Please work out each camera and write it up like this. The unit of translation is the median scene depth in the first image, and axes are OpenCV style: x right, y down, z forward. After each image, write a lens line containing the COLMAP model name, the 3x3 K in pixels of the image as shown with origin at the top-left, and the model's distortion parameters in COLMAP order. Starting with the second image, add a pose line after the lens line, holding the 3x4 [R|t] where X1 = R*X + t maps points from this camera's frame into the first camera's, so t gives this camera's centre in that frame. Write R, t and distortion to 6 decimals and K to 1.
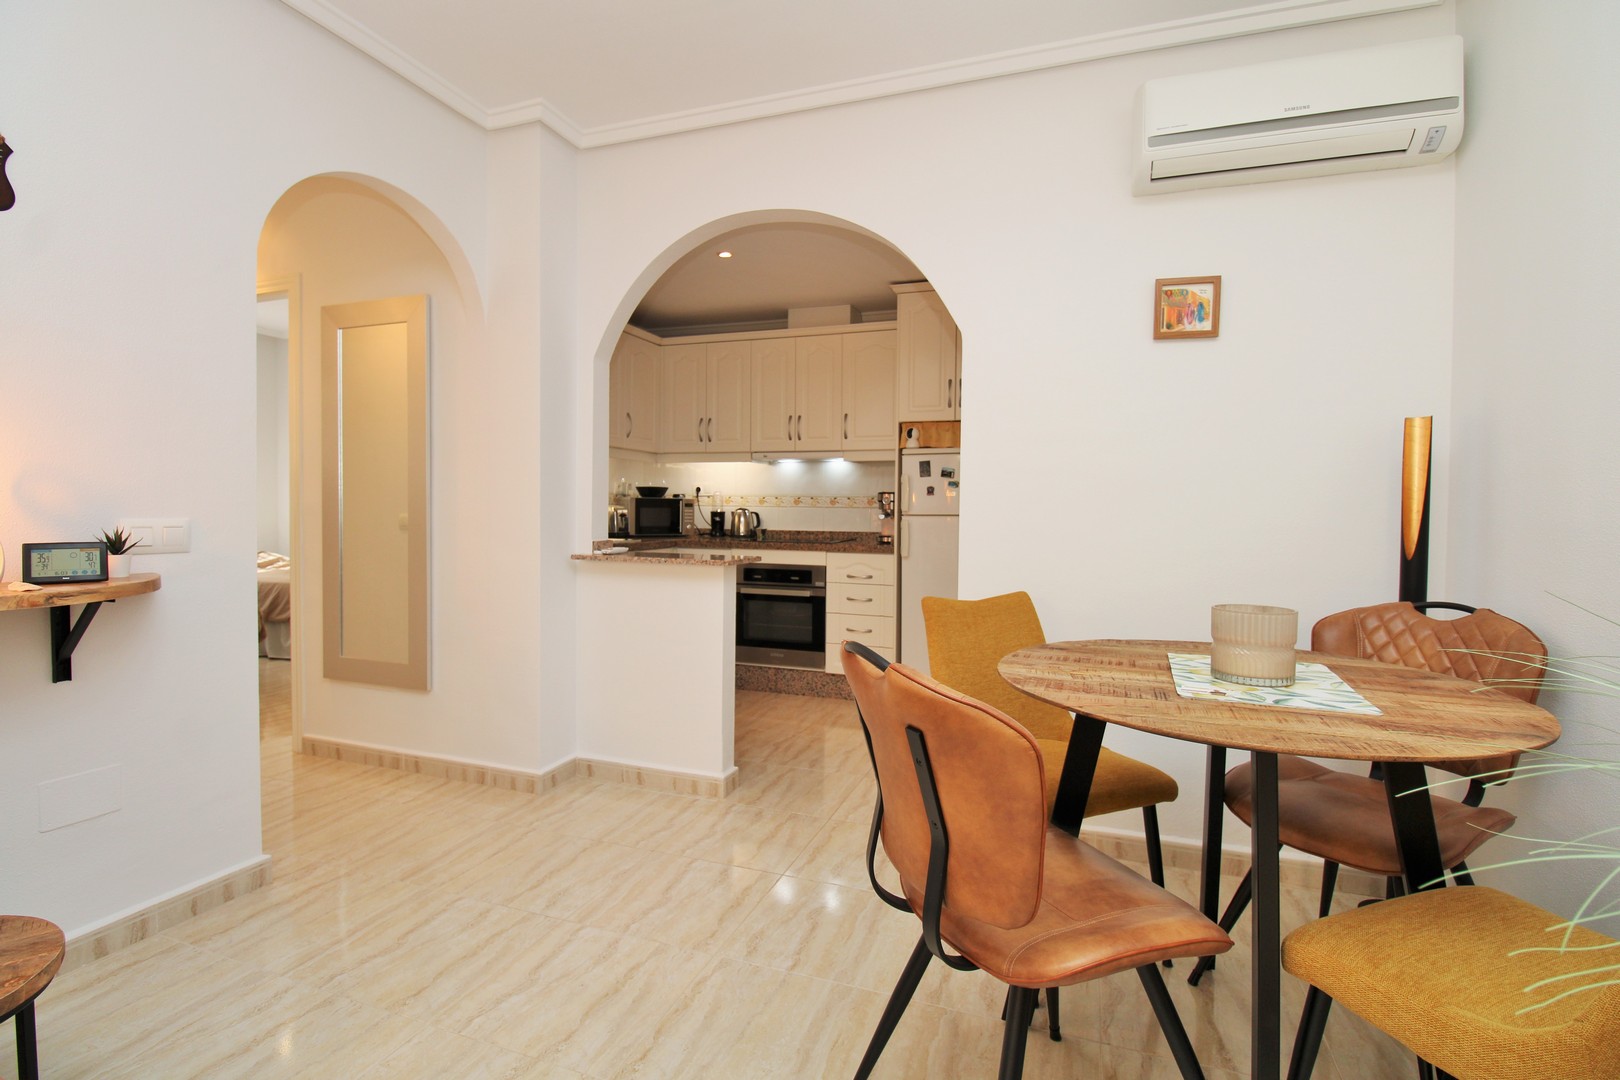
lens RADIAL K [[754.3, 0, 823.4], [0, 754.3, 535.3], [0, 0, 1]] dist [-0.010490, -0.006073]
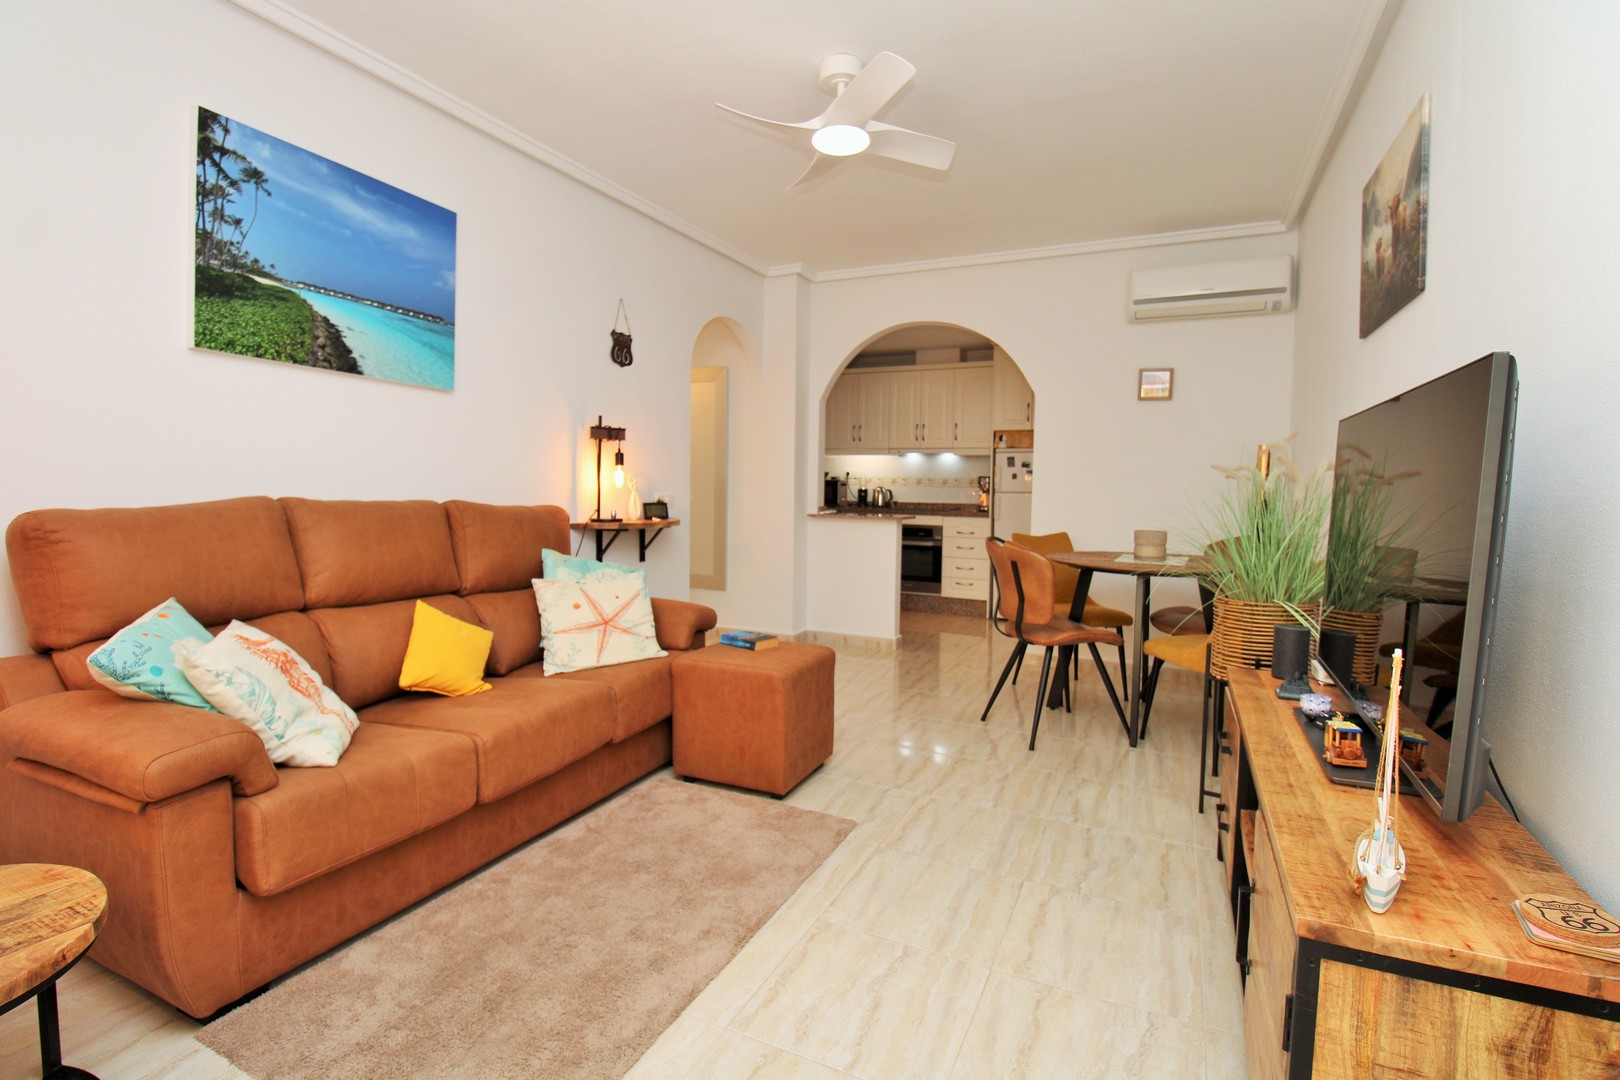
lens RADIAL K [[754.3, 0, 830.6], [0, 754.3, 534.7], [0, 0, 1]] dist [-0.010490, -0.006073]
pose [[0.995983, 0.007656, -0.089219, -0.086039], [-0.004911, 0.999509, 0.030942, 0.013095], [0.089412, -0.030380, 0.995531, -0.524566]]
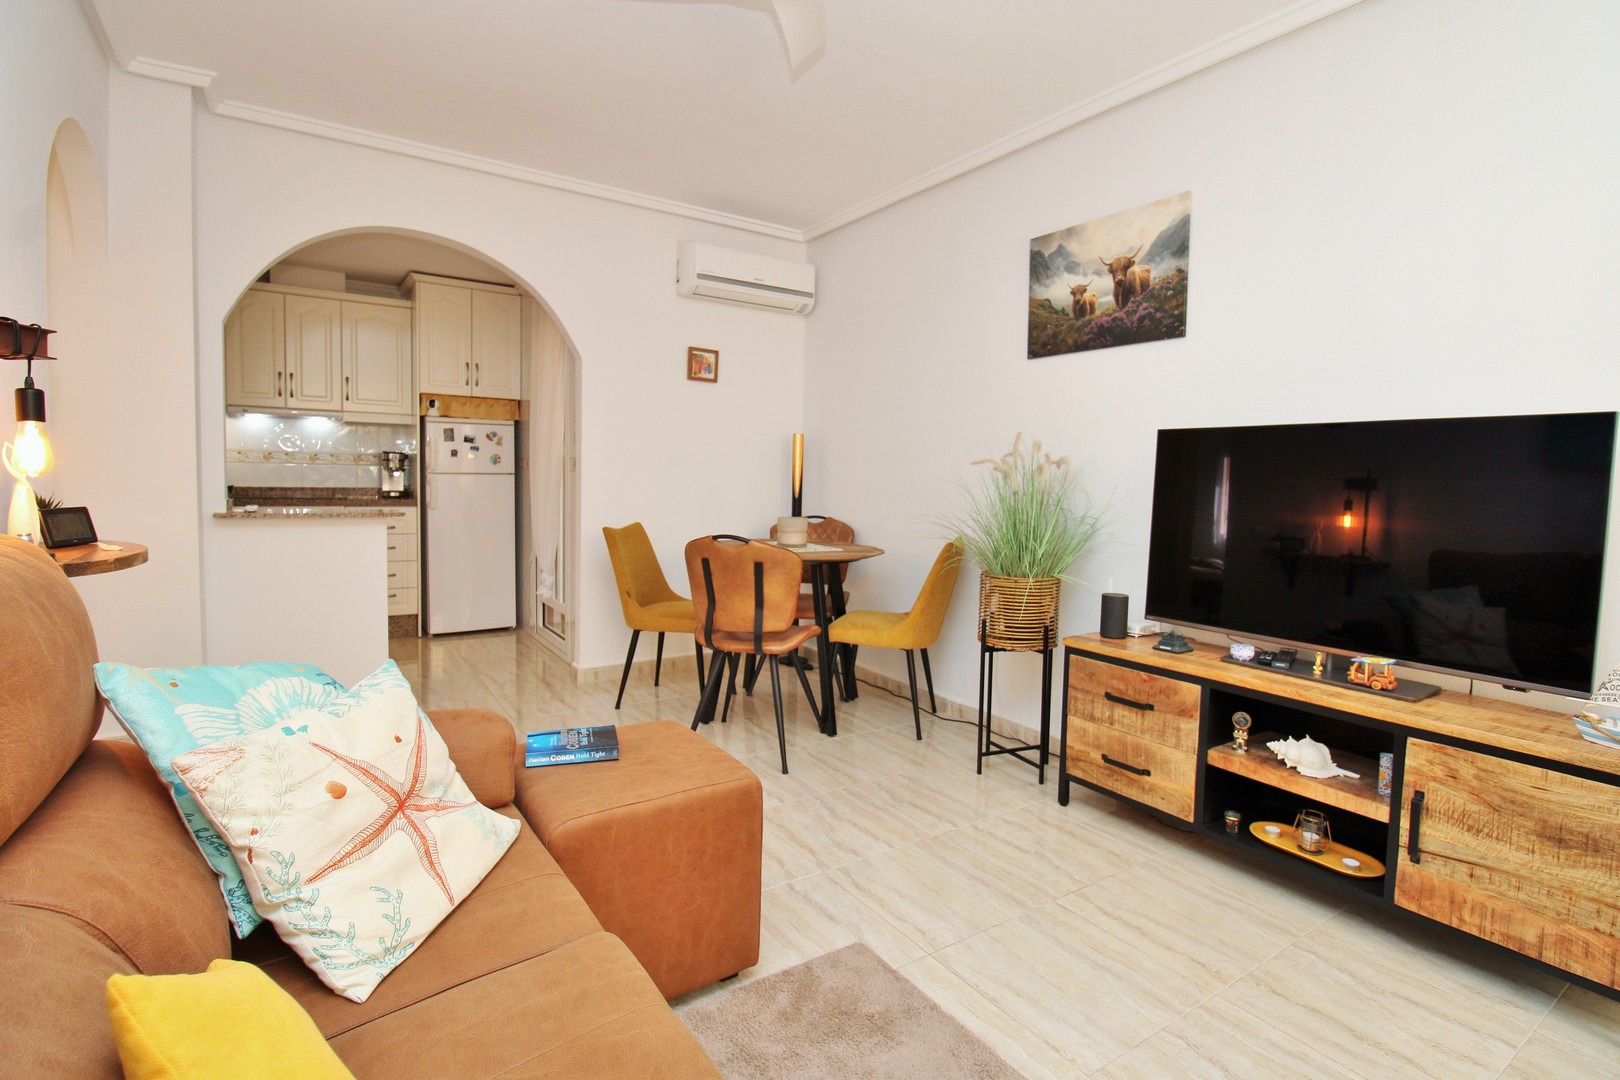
lens RADIAL K [[754.3, 0, 808.9], [0, 754.3, 529.1], [0, 0, 1]] dist [-0.010490, -0.006073]
pose [[0.606866, -0.054196, 0.792954, -0.452967], [0.009046, 0.998079, 0.061292, -0.005828], [-0.794752, -0.030023, 0.606191, -0.181468]]
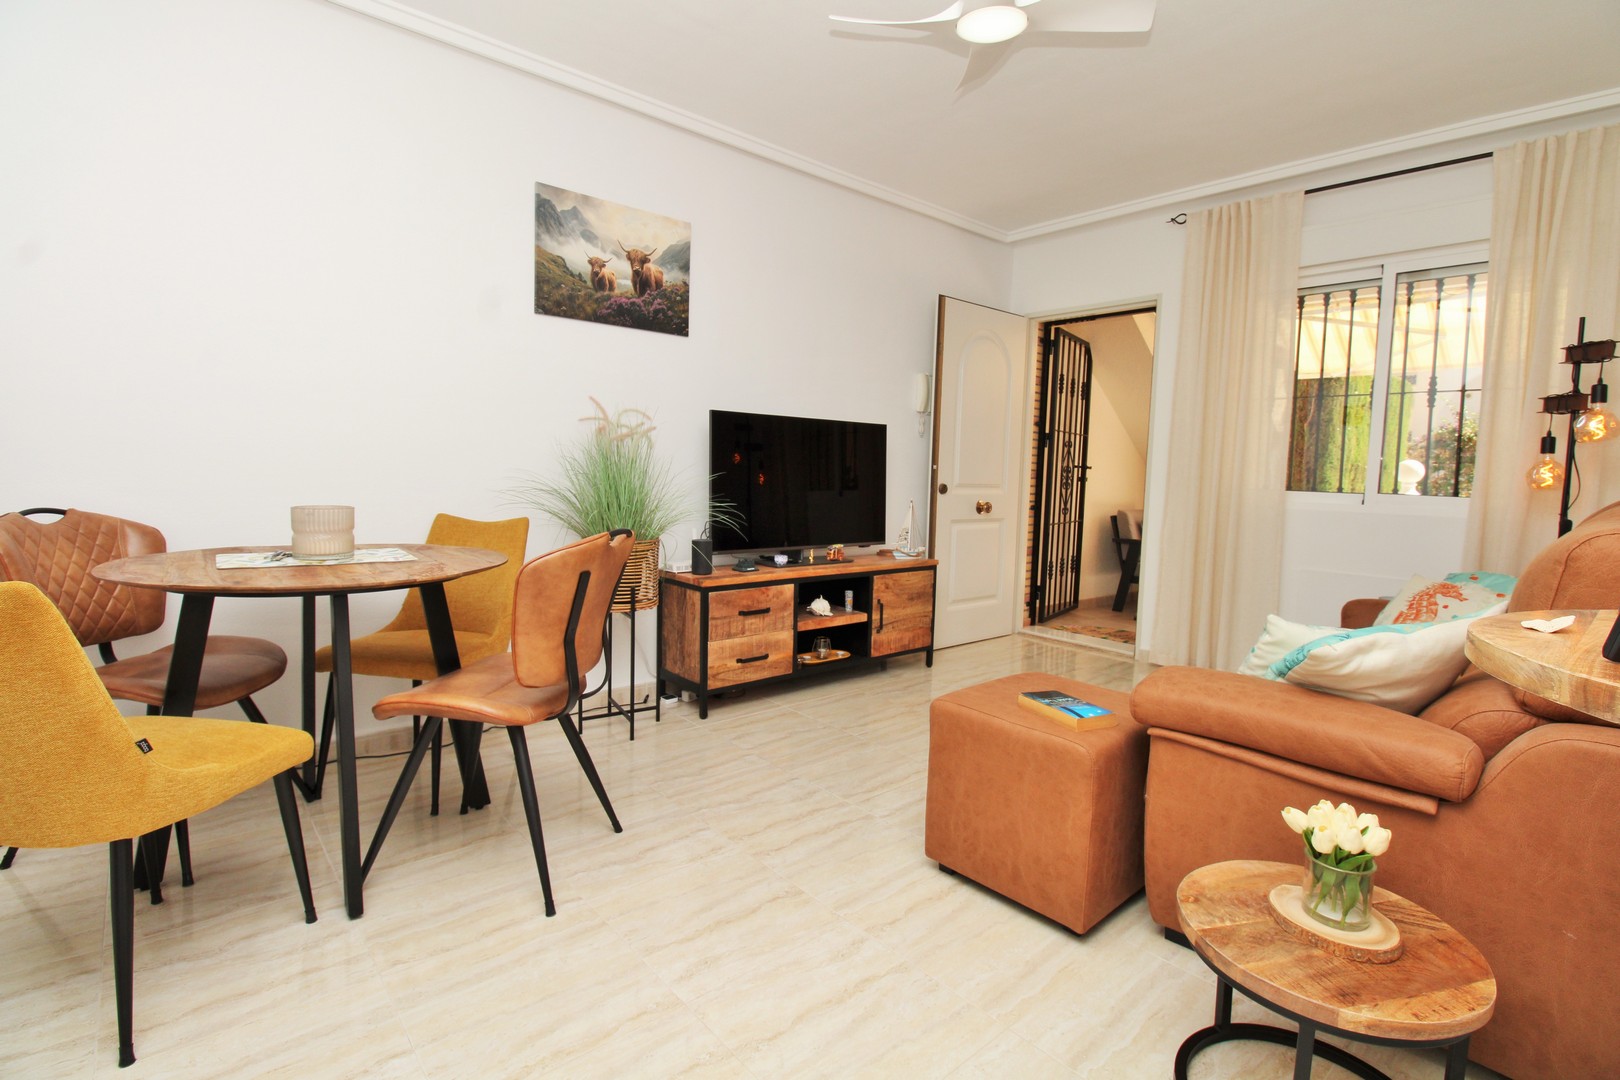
lens RADIAL K [[754.3, 0, 812.6], [0, 754.3, 529.1], [0, 0, 1]] dist [-0.010490, -0.006073]
pose [[-0.864799, -0.081077, 0.495530, -0.299706], [-0.027371, 0.993022, 0.114706, -0.014971], [-0.501372, 0.085635, -0.860984, 0.582769]]
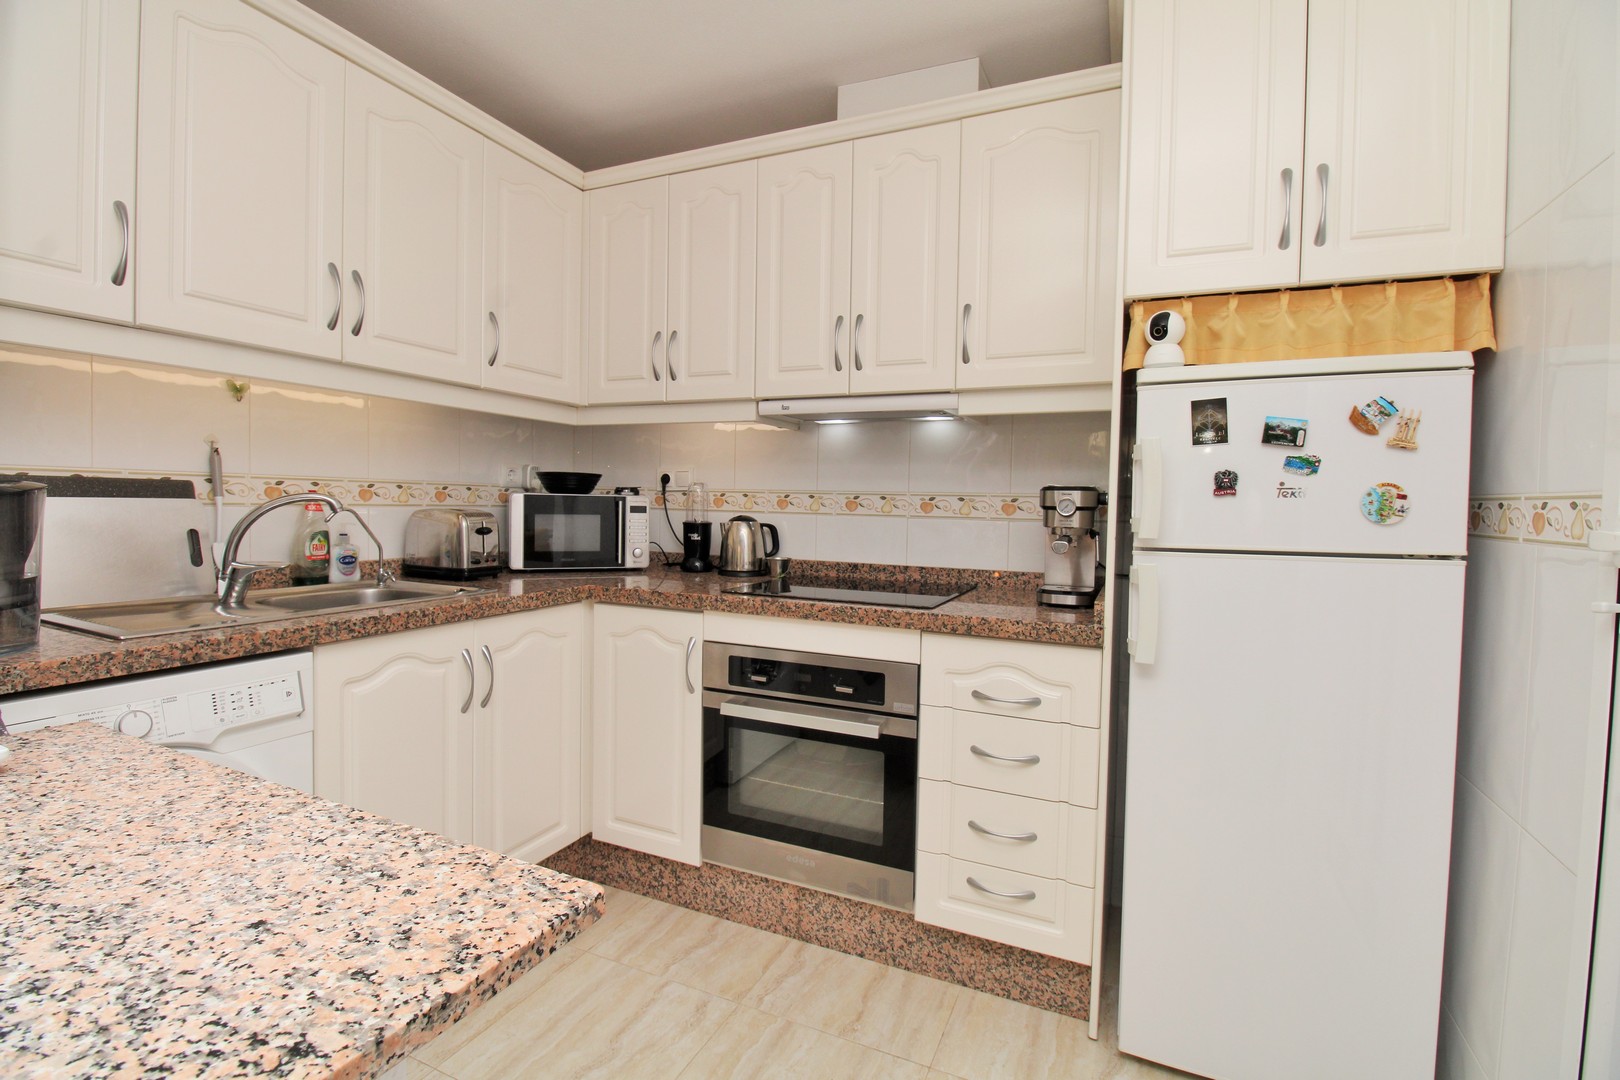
lens RADIAL K [[754.3, 0, 816.7], [0, 754.3, 531.1], [0, 0, 1]] dist [-0.010490, -0.006073]
pose [[0.995411, 0.010897, -0.095073, -0.014029], [-0.010295, 0.999924, 0.006823, -0.035292], [0.095140, -0.005813, 0.995447, 0.597167]]
